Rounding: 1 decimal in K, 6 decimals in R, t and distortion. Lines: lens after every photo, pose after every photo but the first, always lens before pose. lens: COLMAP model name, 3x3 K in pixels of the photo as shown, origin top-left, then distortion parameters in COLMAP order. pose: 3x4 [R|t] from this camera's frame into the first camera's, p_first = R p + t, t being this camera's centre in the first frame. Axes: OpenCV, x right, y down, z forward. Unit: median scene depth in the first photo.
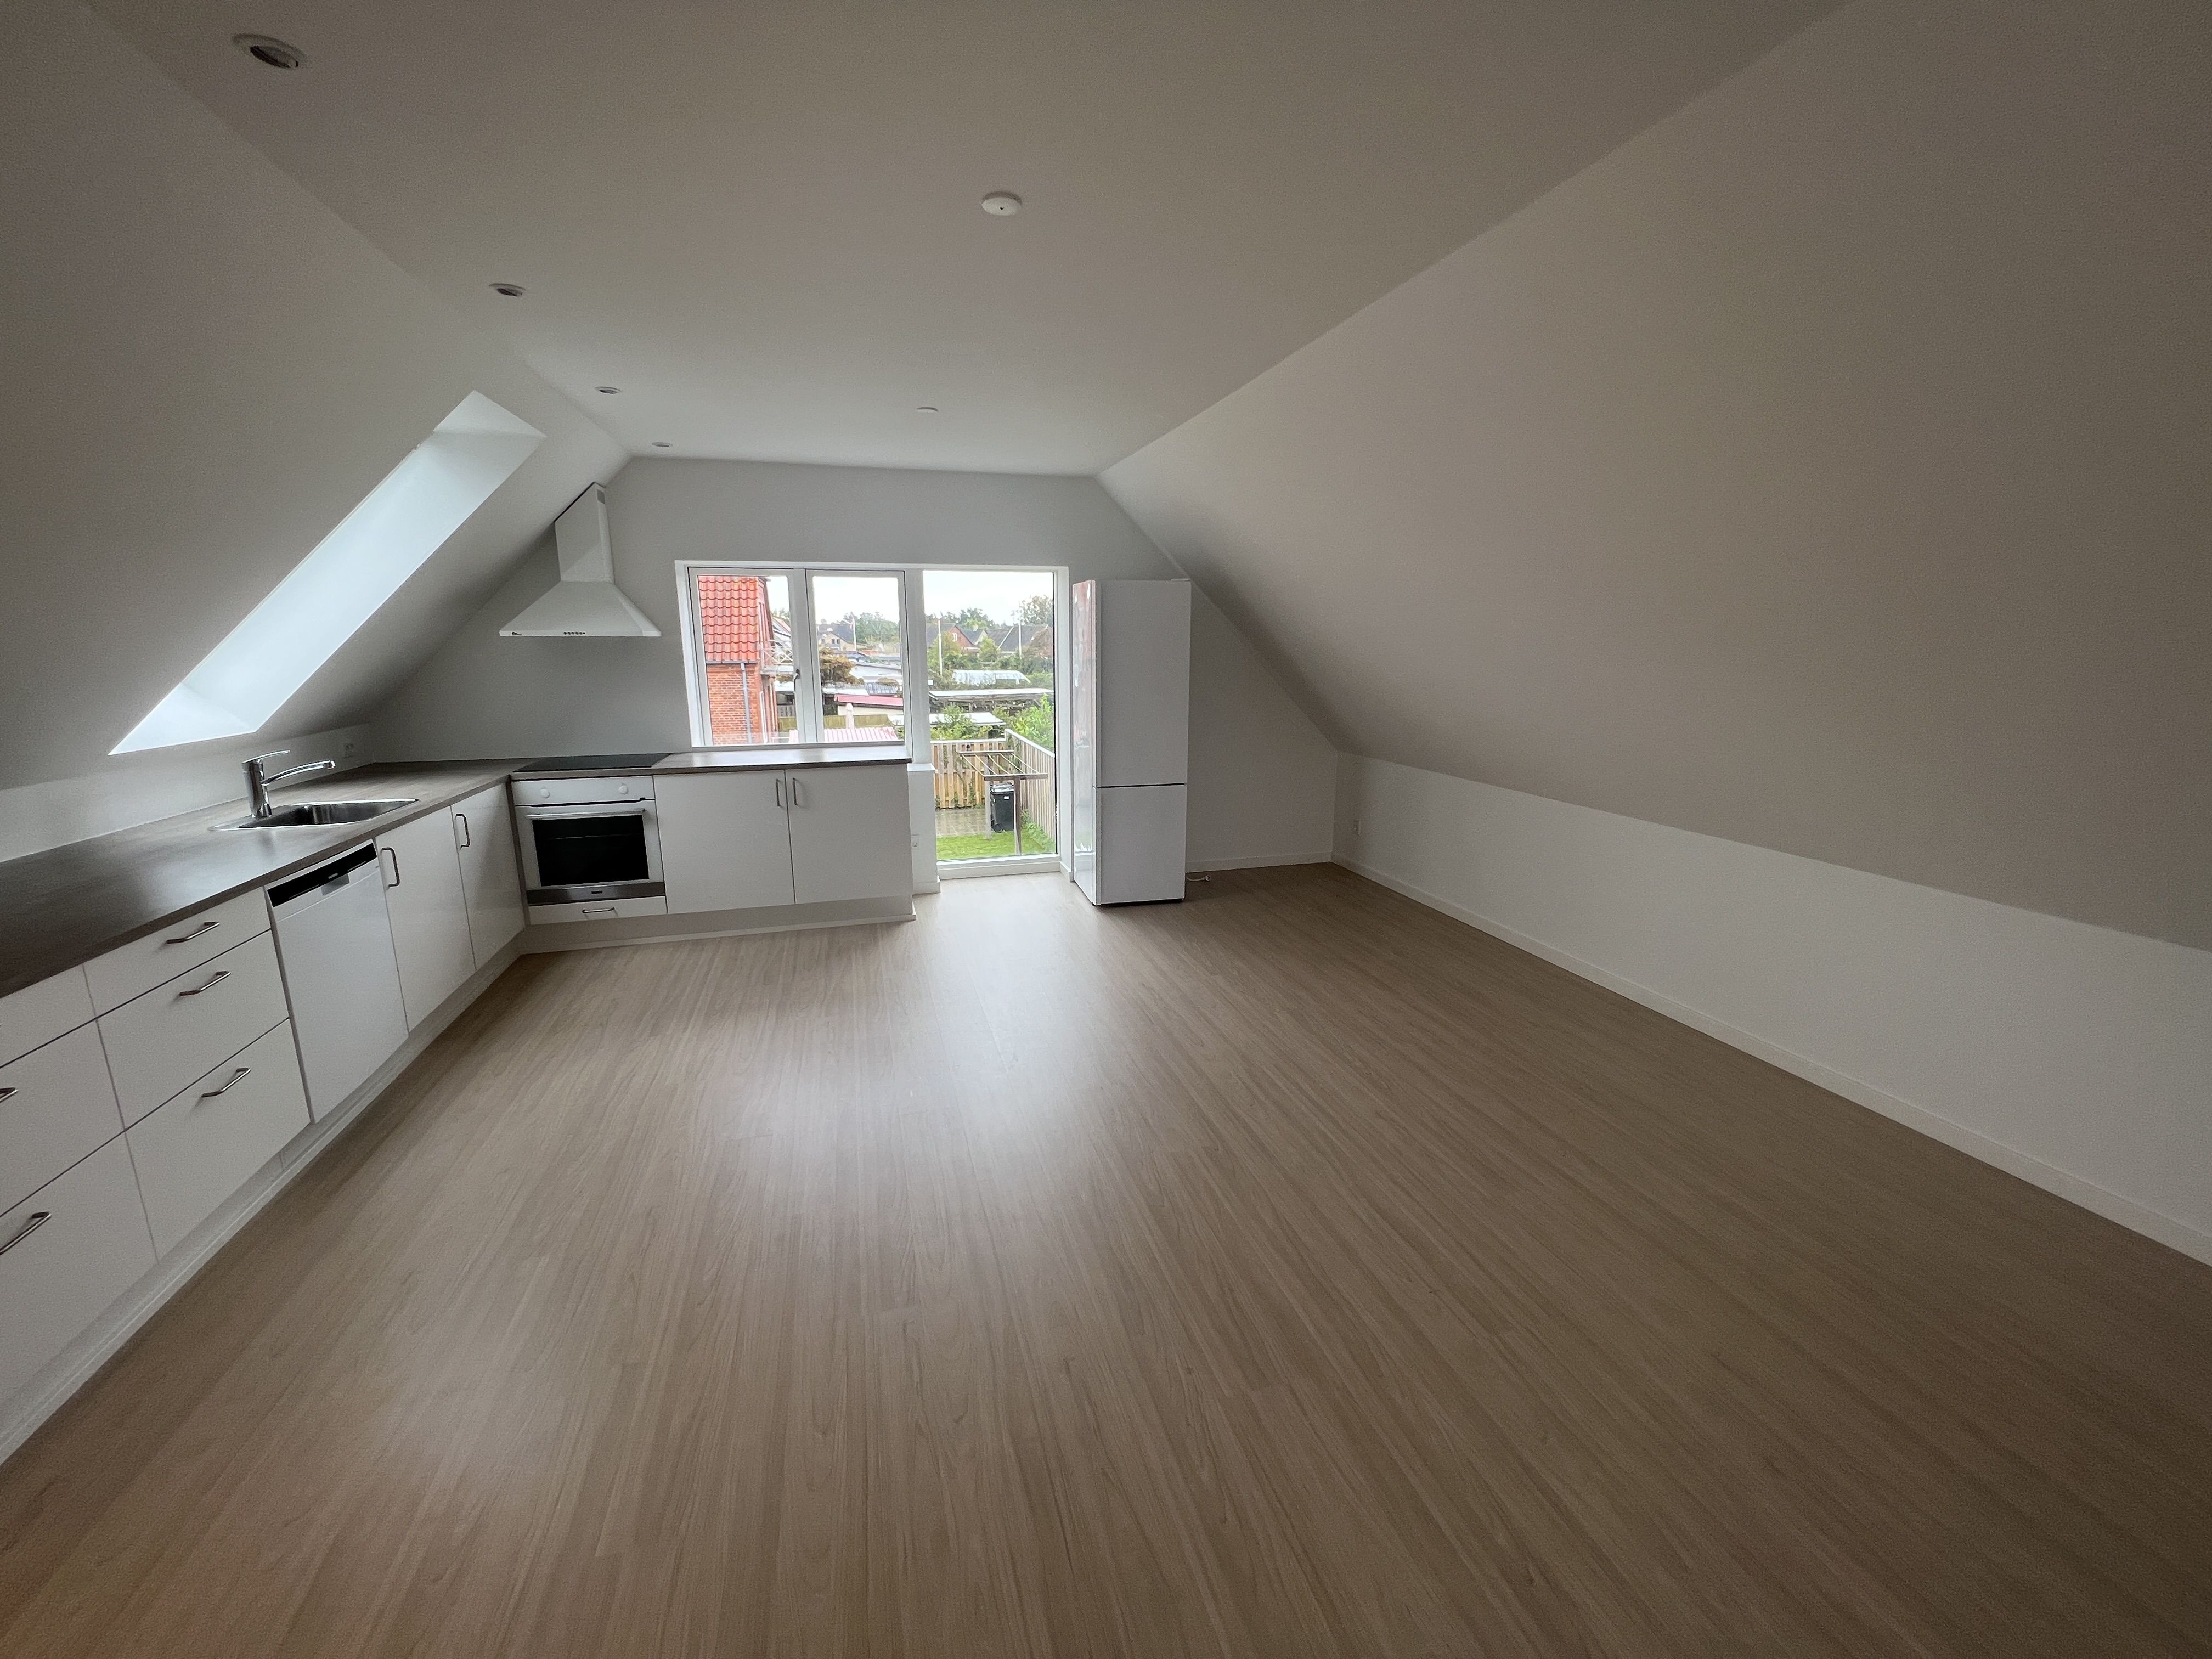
lens RADIAL K [[890.4, 0, 1104.9], [0, 890.4, 827.8], [0, 0, 1]] dist [-0.003424, -0.000058]
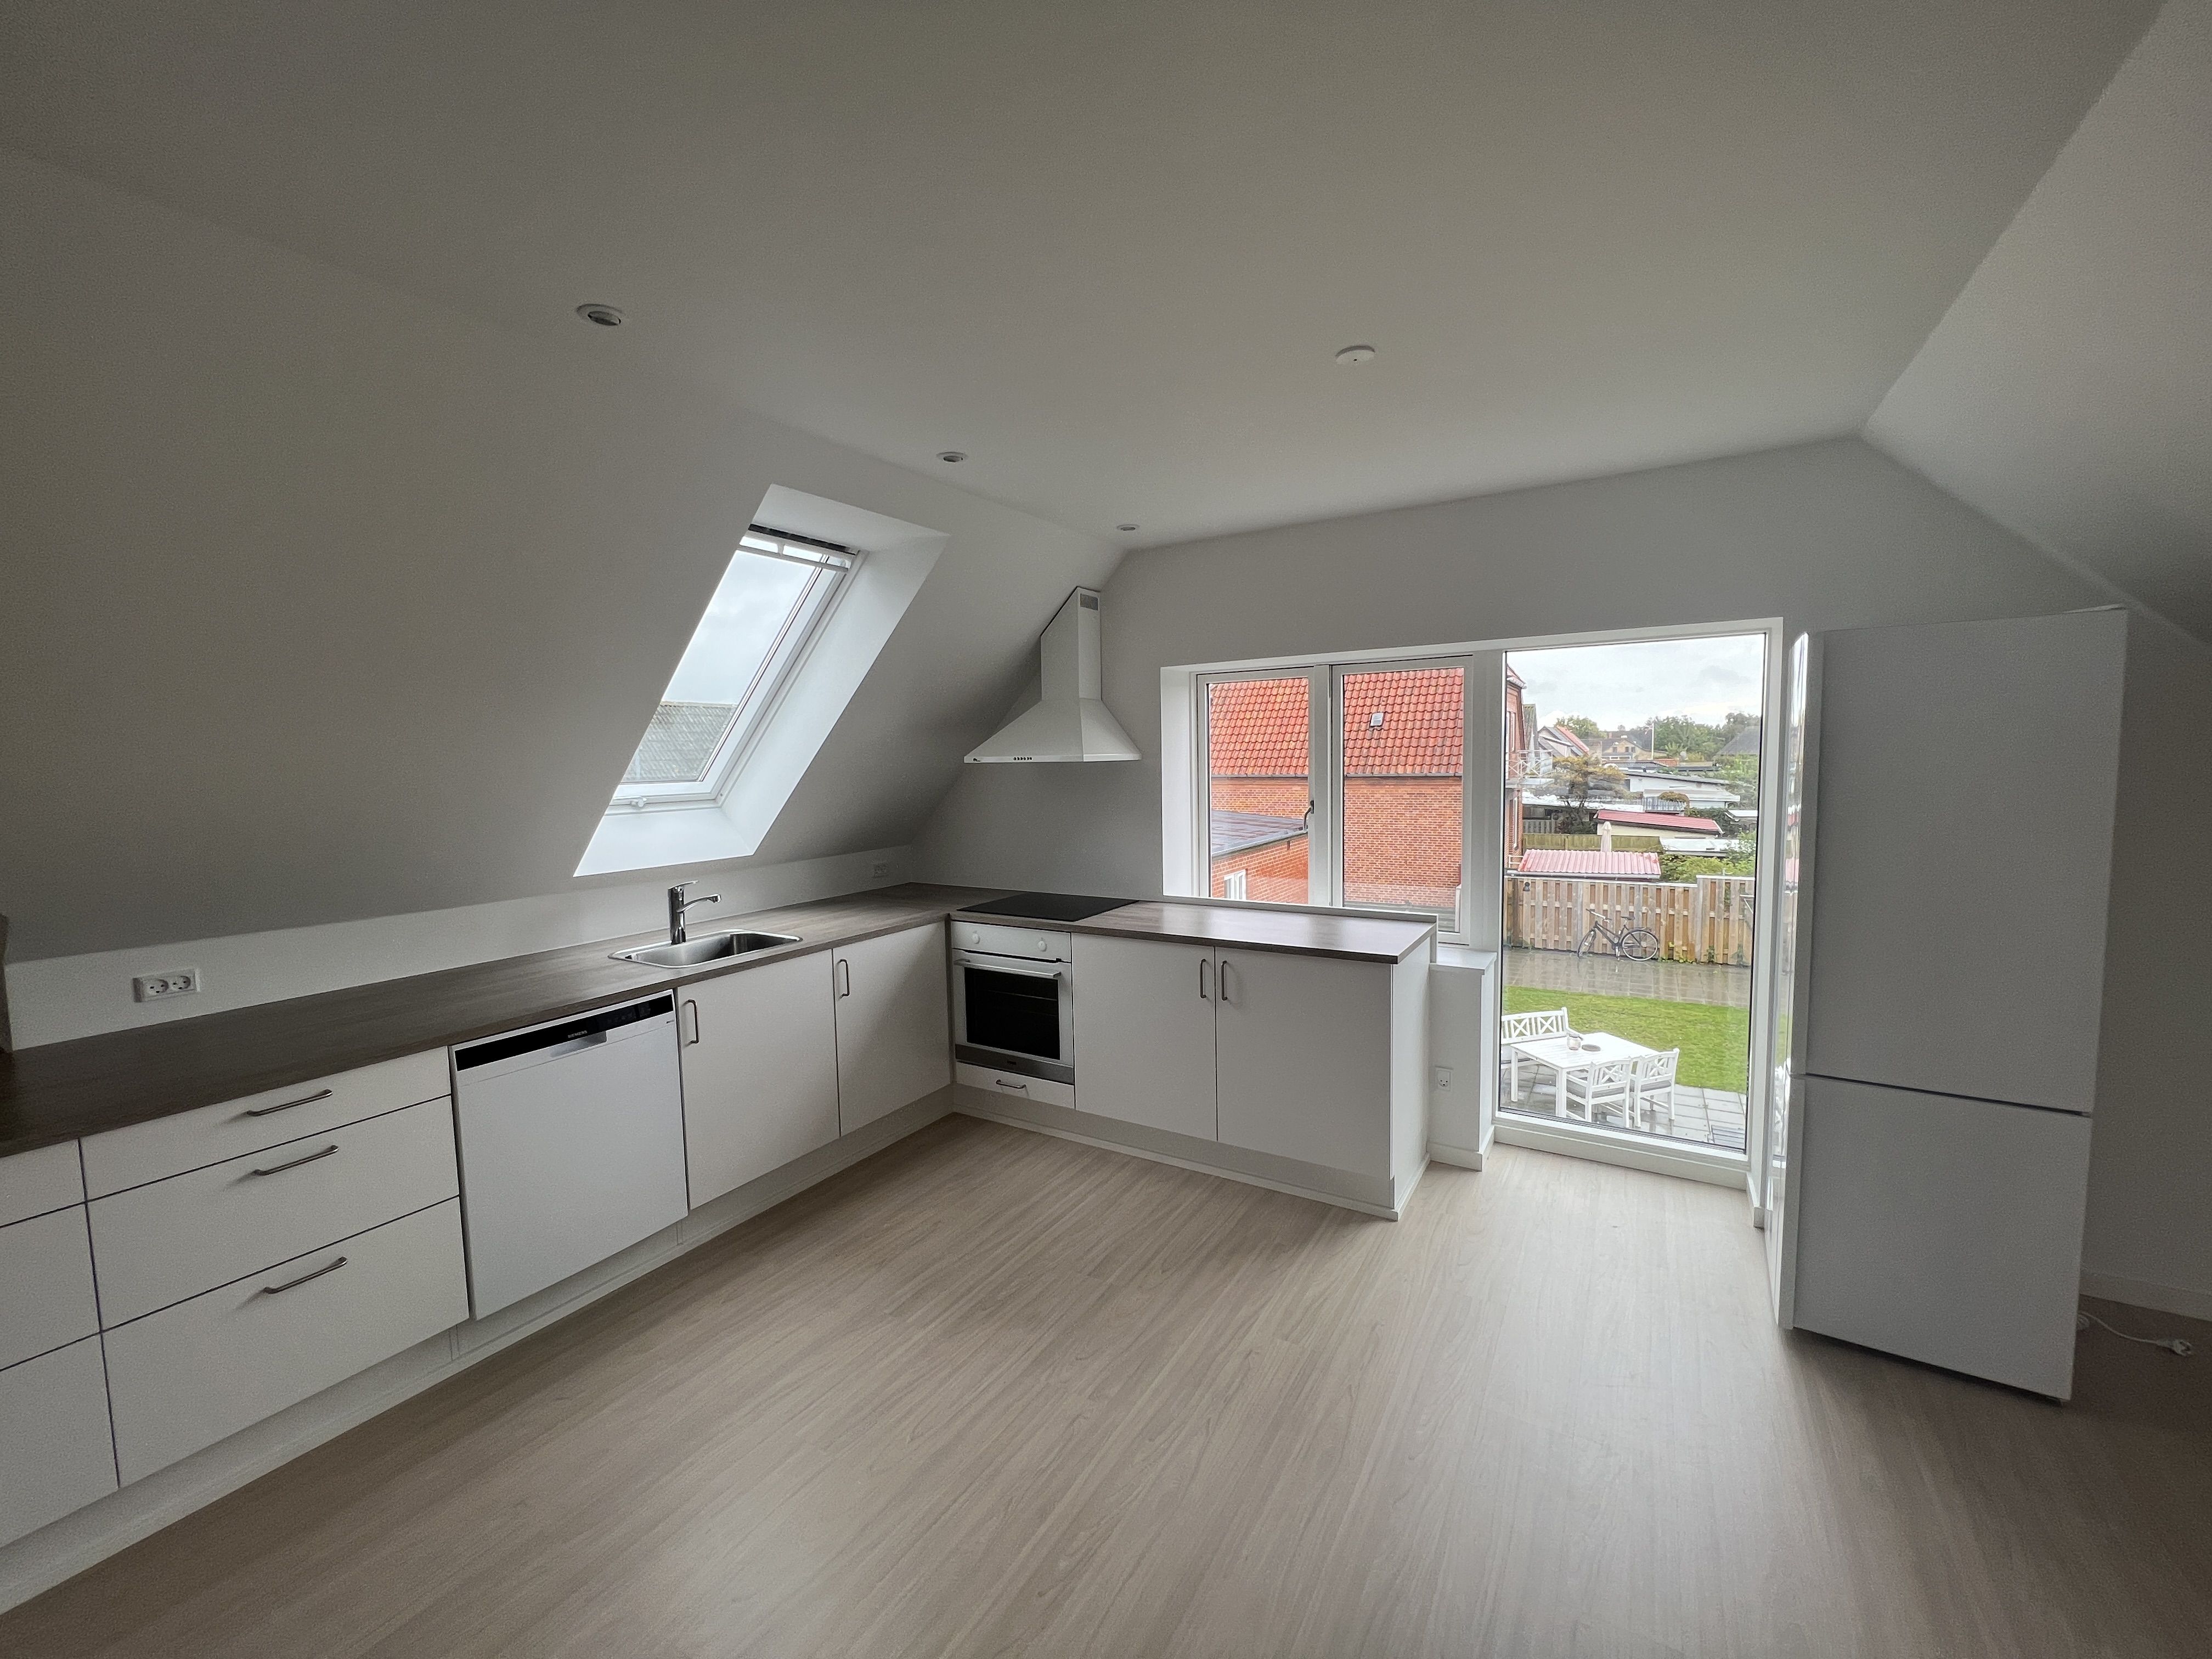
lens RADIAL K [[890.4, 0, 1106.2], [0, 890.4, 824.2], [0, 0, 1]] dist [-0.003424, -0.000058]
pose [[0.677510, 0.043934, -0.734200, 0.091073], [-0.134817, 0.988720, -0.065242, -0.105215], [0.723052, 0.143185, 0.675791, 0.461526]]
